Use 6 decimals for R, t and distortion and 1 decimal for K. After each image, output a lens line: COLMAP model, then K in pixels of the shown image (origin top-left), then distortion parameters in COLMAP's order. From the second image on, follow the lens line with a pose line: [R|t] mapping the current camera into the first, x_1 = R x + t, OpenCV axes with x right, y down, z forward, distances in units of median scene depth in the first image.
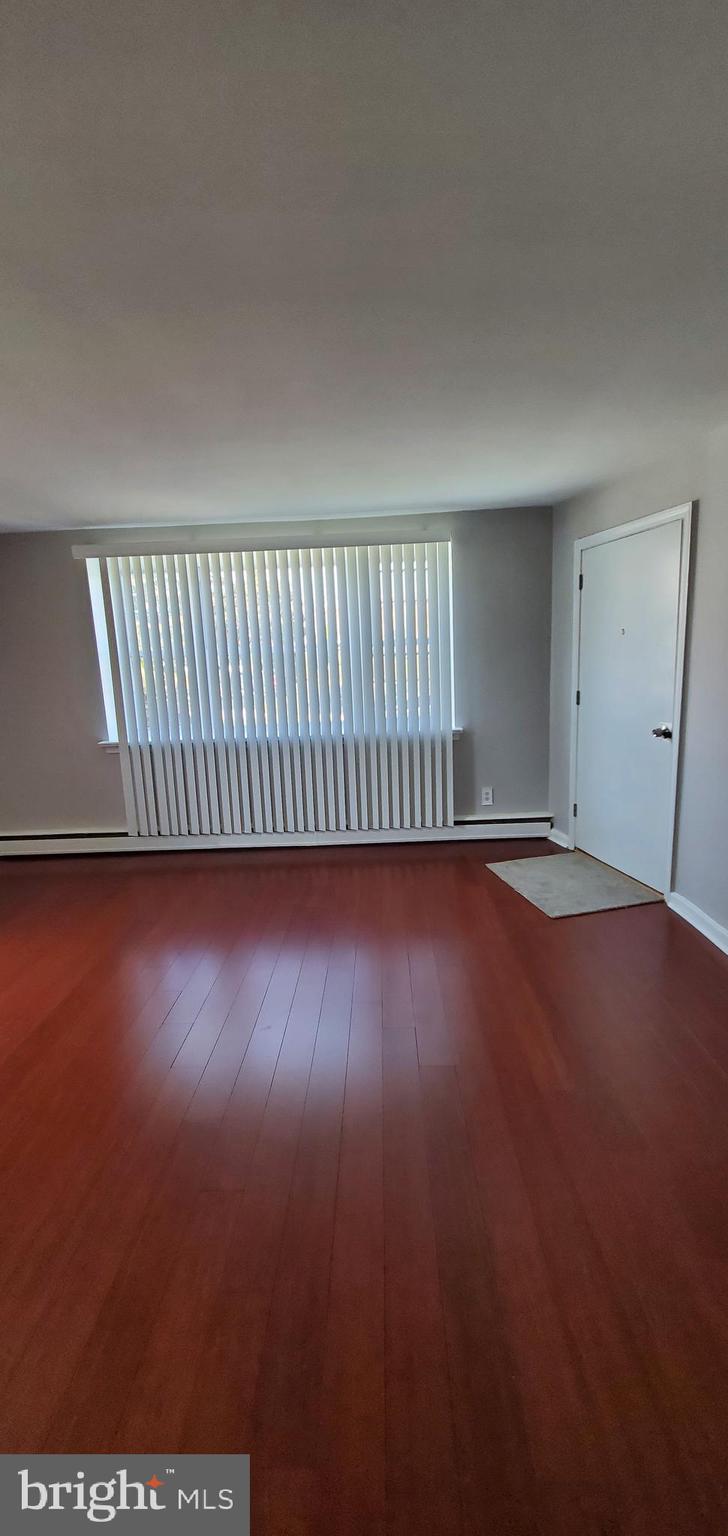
lens RADIAL K [[611.9, 0, 365.6], [0, 611.9, 776.1], [0, 0, 1]] dist [0.009439, 0.000120]
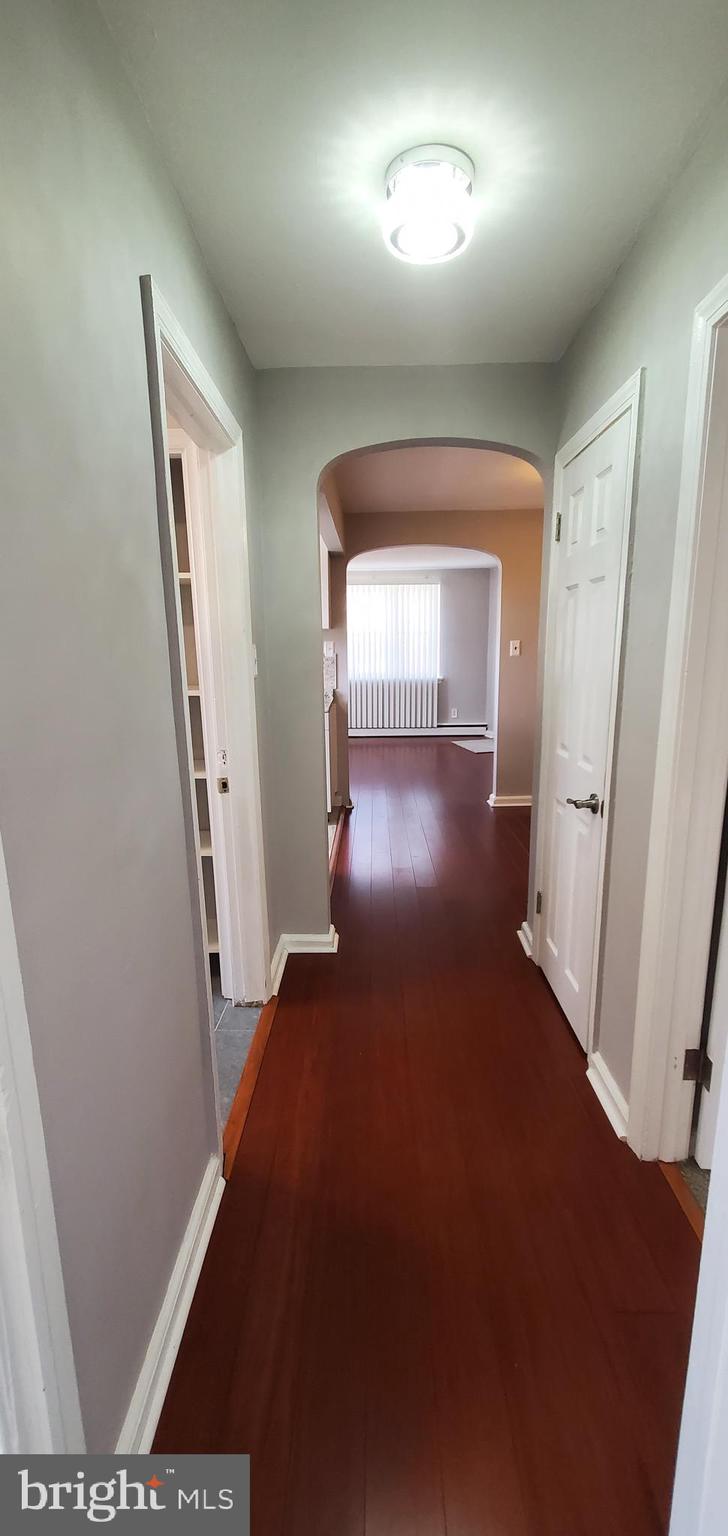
lens RADIAL K [[611.9, 0, 365.6], [0, 611.9, 776.1], [0, 0, 1]] dist [0.009439, 0.000120]
pose [[0.999494, 0.024296, 0.020531, -0.120147], [-0.024545, 0.999627, 0.011944, 0.217891], [-0.020233, -0.012442, 0.999718, -0.955083]]
